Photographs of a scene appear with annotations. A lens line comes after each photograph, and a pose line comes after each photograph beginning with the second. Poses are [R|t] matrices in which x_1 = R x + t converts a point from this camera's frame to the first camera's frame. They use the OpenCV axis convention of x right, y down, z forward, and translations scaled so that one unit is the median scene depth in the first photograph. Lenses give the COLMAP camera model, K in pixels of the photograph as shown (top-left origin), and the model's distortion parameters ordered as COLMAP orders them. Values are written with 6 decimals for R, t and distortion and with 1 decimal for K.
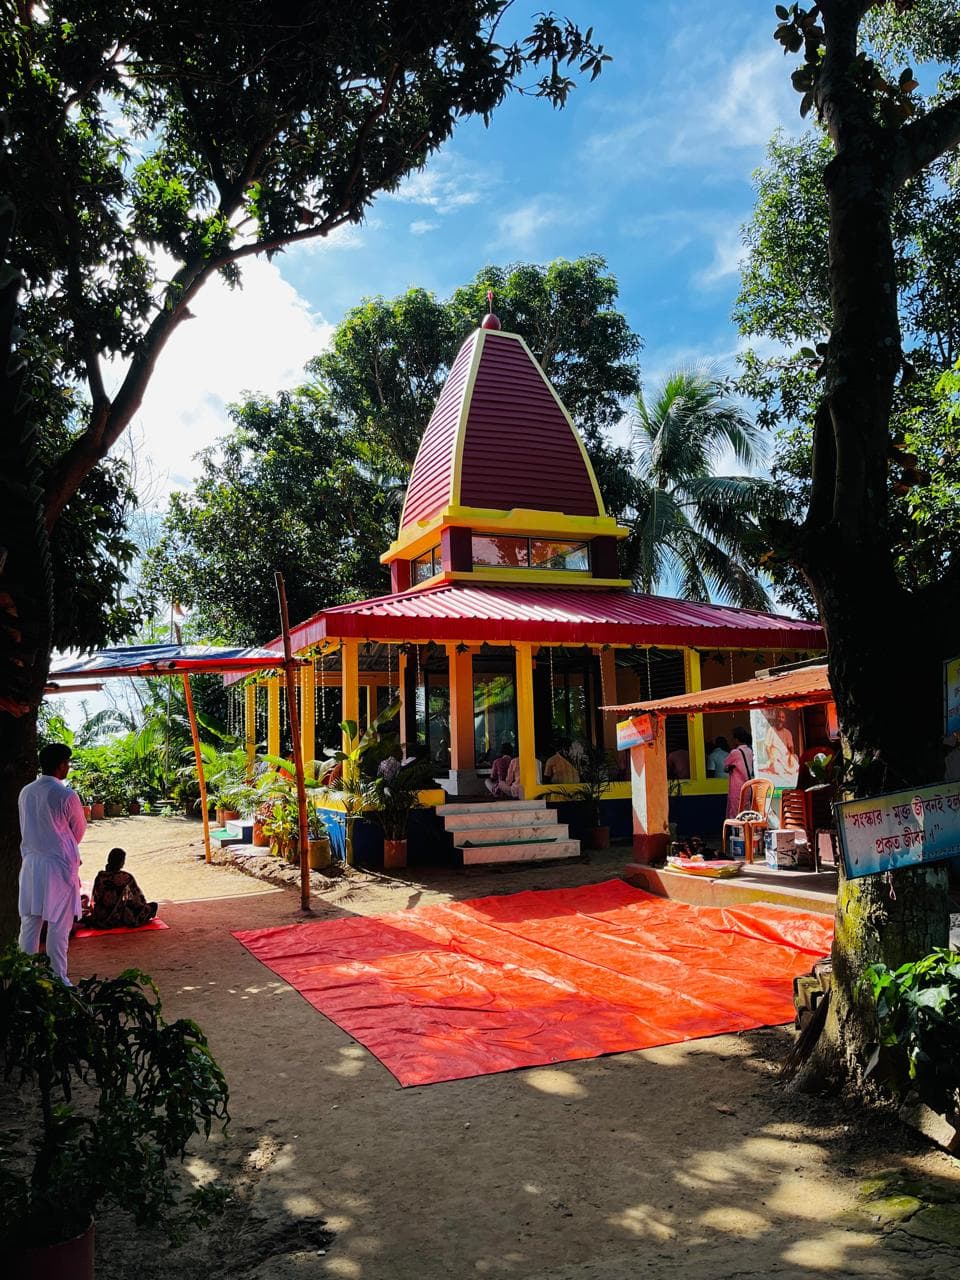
lens RADIAL K [[973.9, 0, 485.9], [0, 973.9, 644.5], [0, 0, 1]] dist [-0.011770, 0.002273]
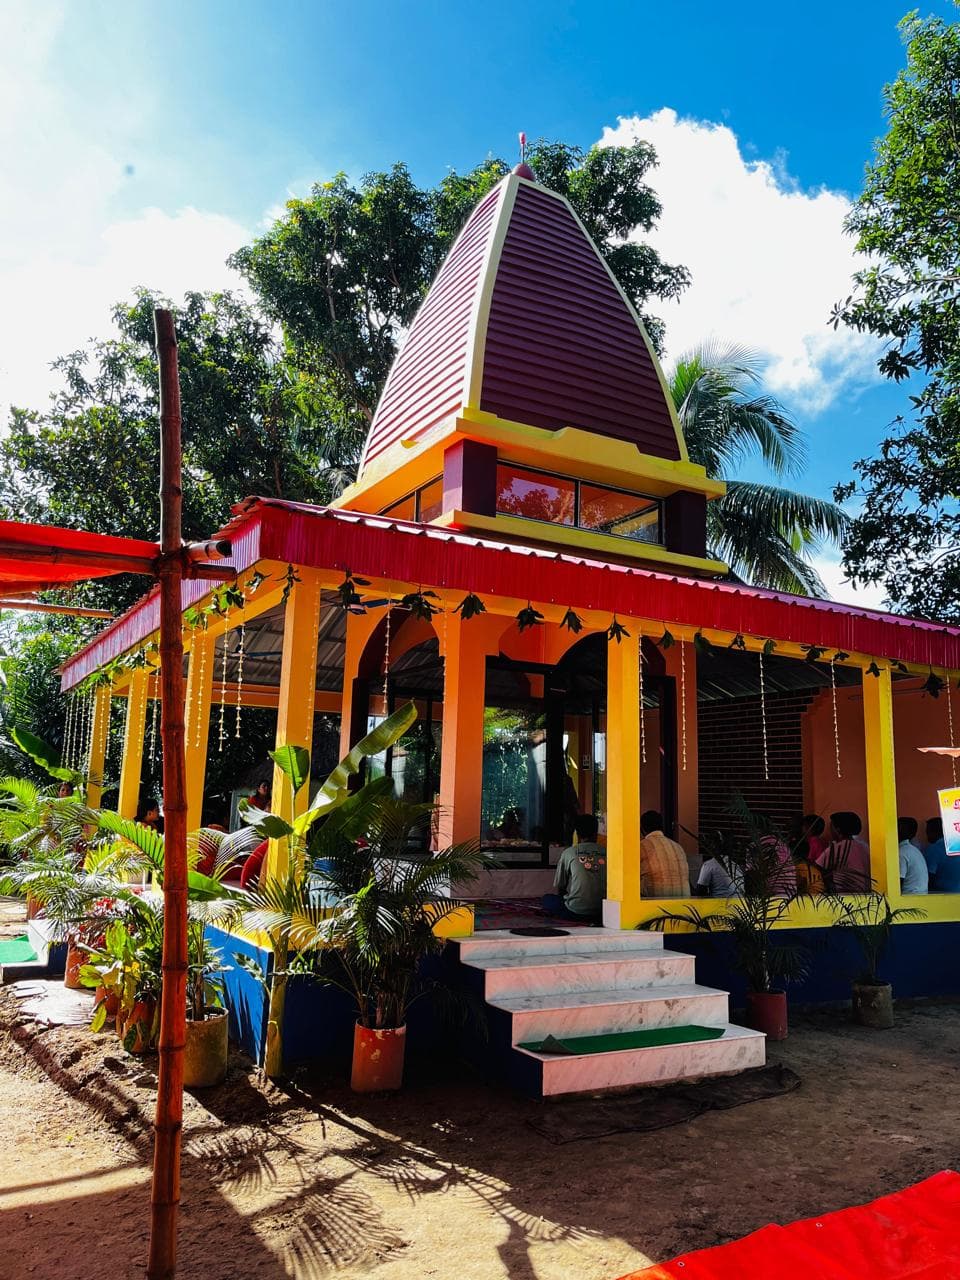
lens RADIAL K [[973.9, 0, 473.1], [0, 973.9, 631.1], [0, 0, 1]] dist [-0.011770, 0.002273]
pose [[0.991641, 0.078742, 0.102212, -0.080620], [-0.071142, 0.994567, -0.075990, 0.039446], [-0.107640, 0.068084, 0.991856, 0.397494]]
